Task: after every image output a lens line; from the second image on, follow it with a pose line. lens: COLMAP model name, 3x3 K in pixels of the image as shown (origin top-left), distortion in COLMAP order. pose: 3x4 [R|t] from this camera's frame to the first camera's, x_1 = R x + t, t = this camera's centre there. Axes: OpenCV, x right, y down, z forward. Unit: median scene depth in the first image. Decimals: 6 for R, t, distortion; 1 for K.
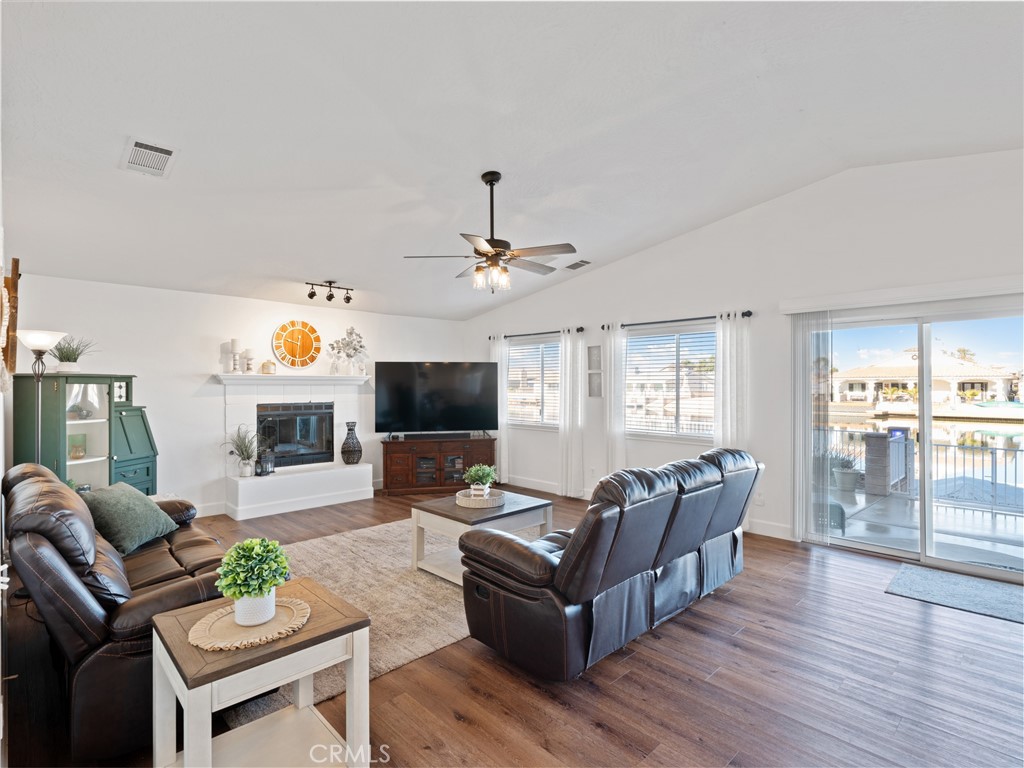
lens RADIAL K [[525.9, 0, 512.5], [0, 525.9, 385.5], [0, 0, 1]] dist [-0.003375, 0.000164]
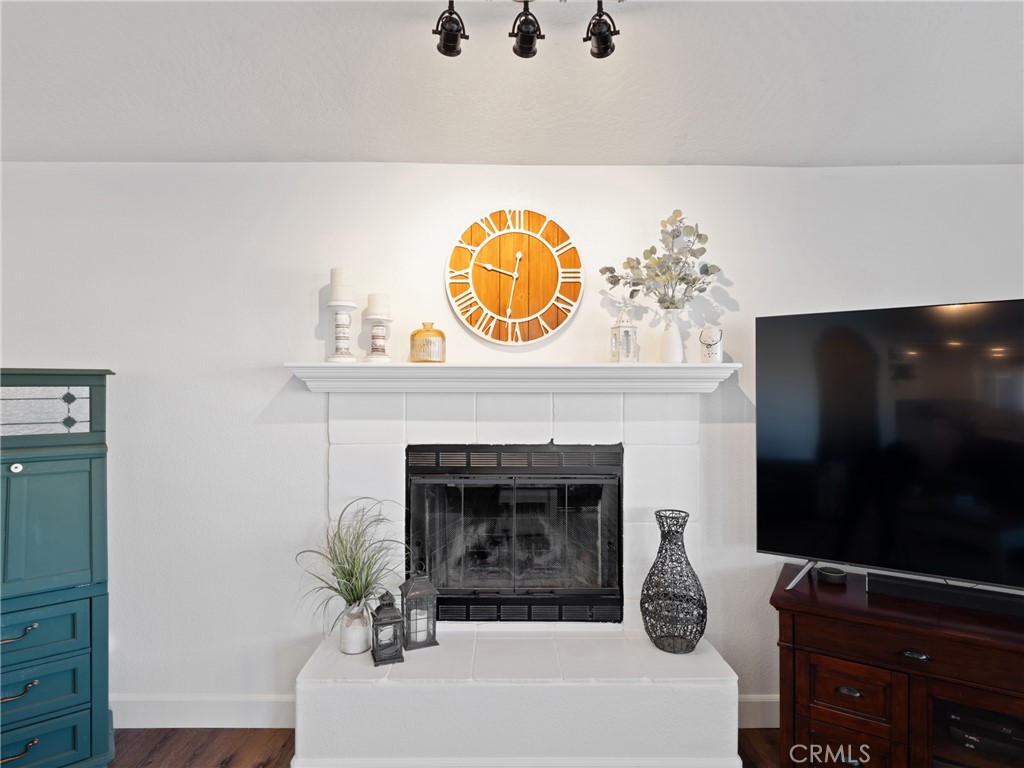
lens RADIAL K [[525.9, 0, 520.0], [0, 525.9, 389.5], [0, 0, 1]] dist [-0.003375, 0.000164]
pose [[0.728273, -0.002476, -0.685283, -0.163760], [-0.001022, 0.999988, -0.004700, -0.001855], [0.685287, 0.004123, 0.728262, 0.737337]]
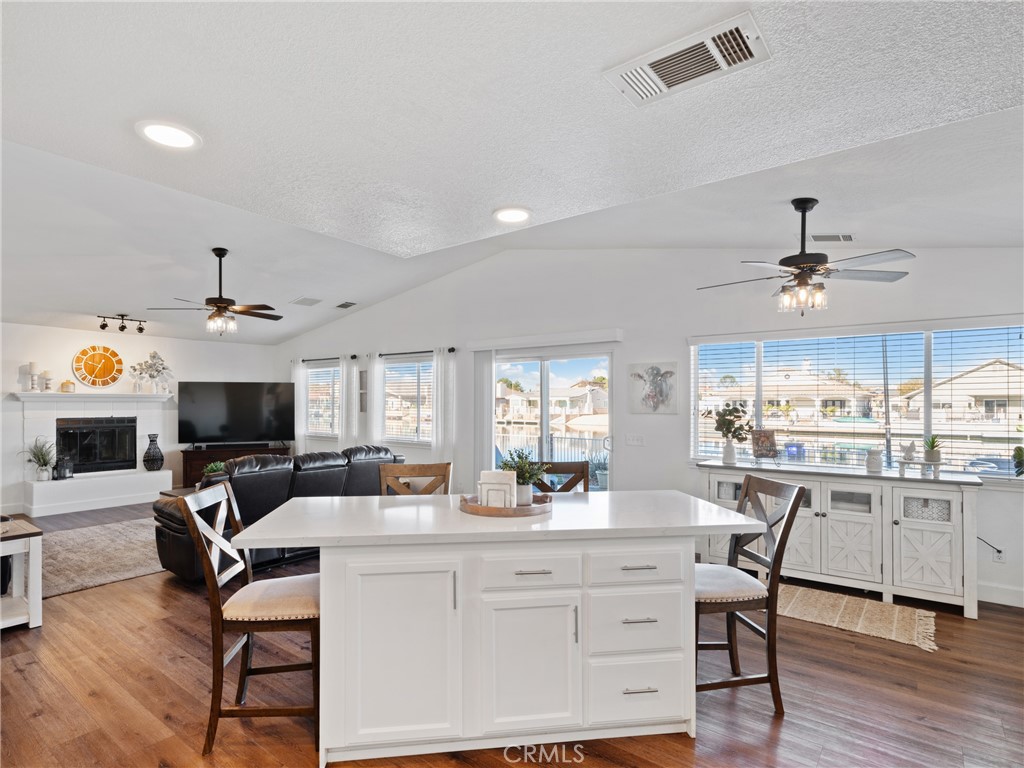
lens RADIAL K [[551.7, 0, 516.8], [0, 551.7, 400.0], [0, 0, 1]] dist [-0.004051, -0.000263]
pose [[0.987716, 0.002571, 0.156237, 0.302322], [-0.002000, 0.999991, -0.003815, -0.002136], [-0.156245, 0.003456, 0.987712, -0.327344]]
